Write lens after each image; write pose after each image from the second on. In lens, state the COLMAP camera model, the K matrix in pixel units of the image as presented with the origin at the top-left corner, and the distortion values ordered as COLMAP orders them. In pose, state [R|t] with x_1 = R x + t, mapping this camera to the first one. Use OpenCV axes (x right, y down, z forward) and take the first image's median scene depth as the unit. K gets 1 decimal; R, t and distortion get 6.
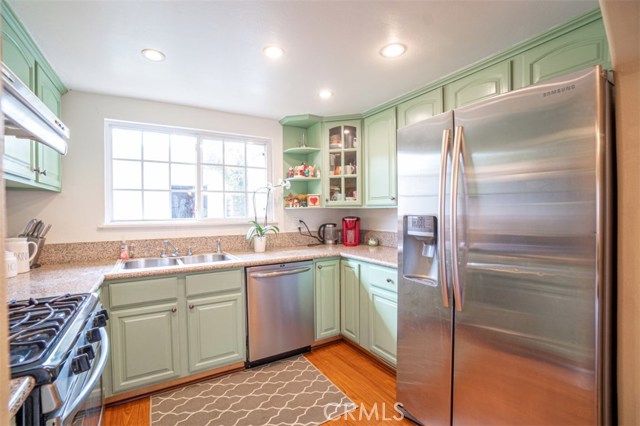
lens RADIAL K [[280.2, 0, 302.8], [0, 280.2, 213.9], [0, 0, 1]] dist [-0.025445, 0.000720]
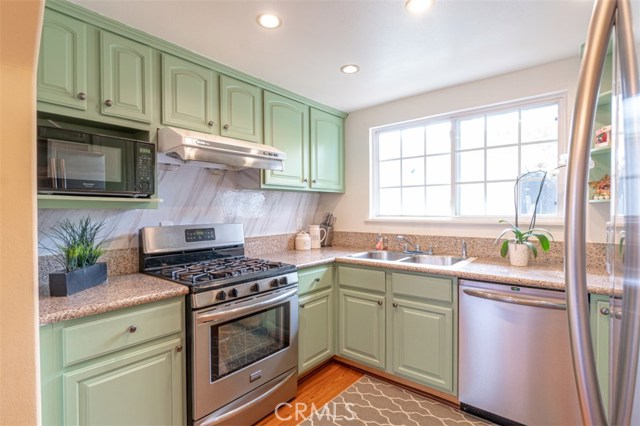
lens RADIAL K [[317.4, 0, 320.0], [0, 317.4, 213.0], [0, 0, 1]] dist [0.000227, 0.000029]
pose [[0.362065, 0.015526, -0.932024, 0.418923], [-0.002980, 0.999875, 0.015499, -0.004987], [0.932148, -0.002834, 0.362066, 0.274672]]
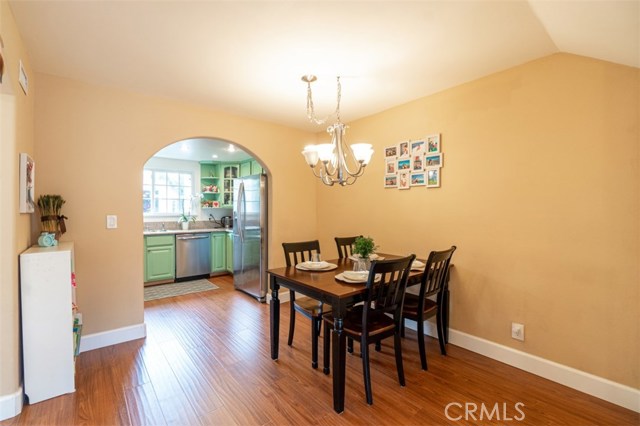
lens RADIAL K [[274.5, 0, 308.1], [0, 274.5, 212.5], [0, 0, 1]] dist [-0.016174, 0.000119]
pose [[0.986230, 0.008595, 0.165155, 0.408285], [-0.008537, 0.999963, -0.001057, 0.007338], [-0.165158, -0.000367, 0.986267, -1.129231]]
